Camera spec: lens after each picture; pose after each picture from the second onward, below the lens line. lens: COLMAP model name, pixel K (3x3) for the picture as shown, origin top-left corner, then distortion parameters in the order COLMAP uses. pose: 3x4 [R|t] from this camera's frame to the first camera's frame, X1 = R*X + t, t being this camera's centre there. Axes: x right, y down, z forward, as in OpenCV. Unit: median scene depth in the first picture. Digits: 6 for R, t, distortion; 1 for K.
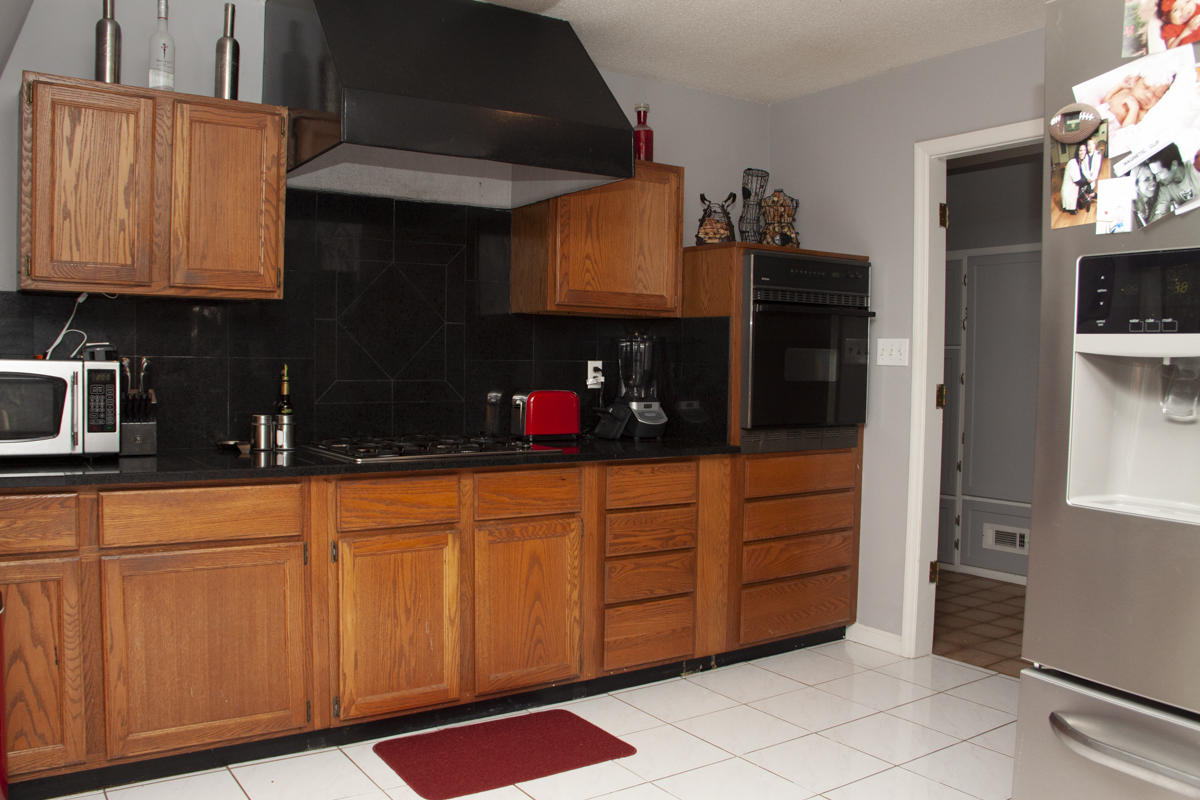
lens RADIAL K [[981.1, 0, 591.6], [0, 981.1, 415.3], [0, 0, 1]] dist [-0.184105, 0.140693]
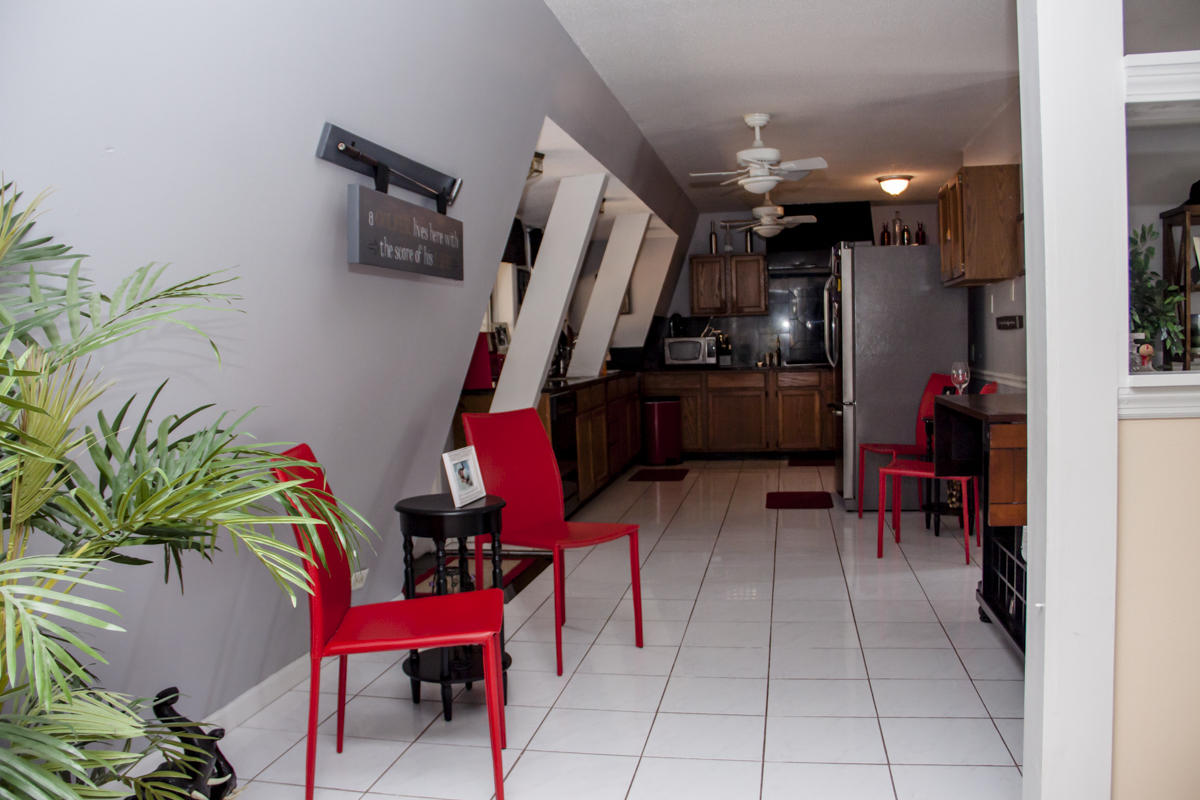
lens RADIAL K [[984.0, 0, 600.0], [0, 984.0, 400.0], [0, 0, 1]] dist [-0.128878, 0.007865]
pose [[0.716801, 0.004674, -0.697262, 1.534657], [0.004873, 0.999920, 0.011712, 0.116700], [0.697261, -0.011793, 0.716720, -1.683890]]
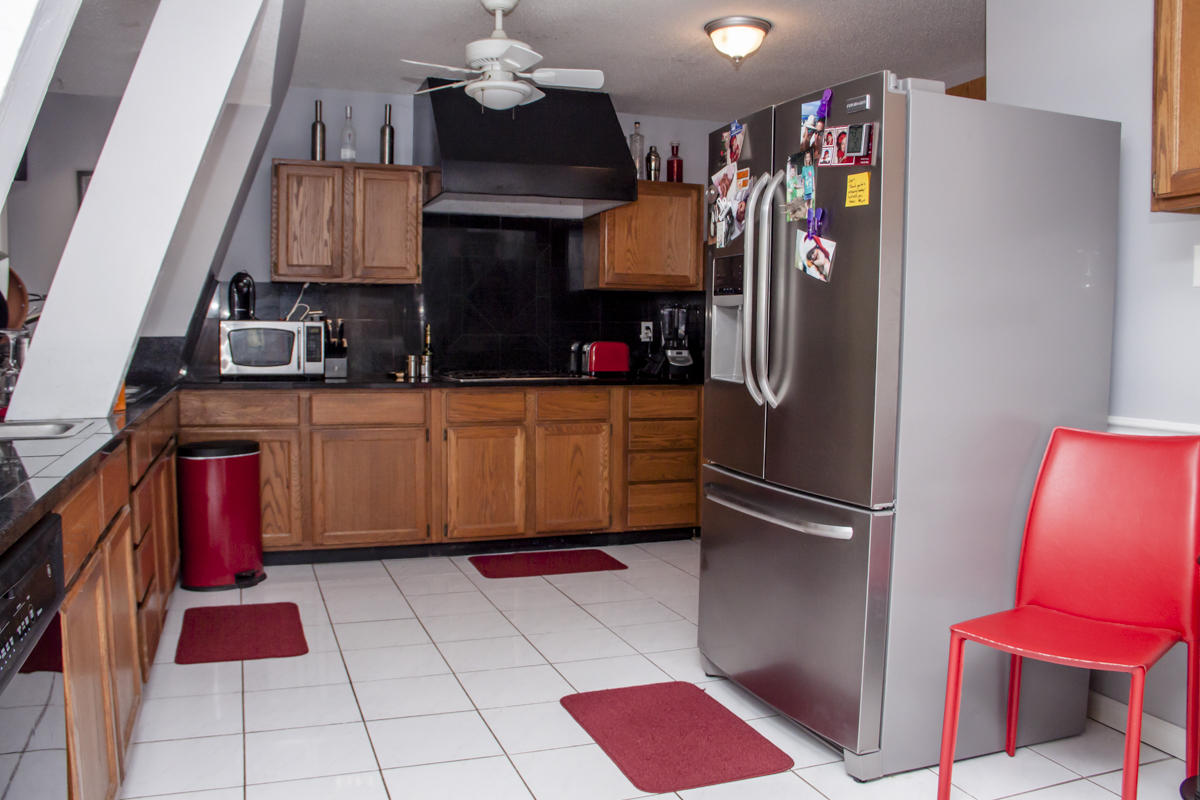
lens RADIAL K [[981.1, 0, 591.6], [0, 981.1, 415.3], [0, 0, 1]] dist [-0.184105, 0.140693]
pose [[0.970122, 0.013415, -0.242245, 0.378882], [-0.006910, 0.999593, 0.027683, 0.057651], [0.242518, -0.025182, 0.969820, -0.562785]]
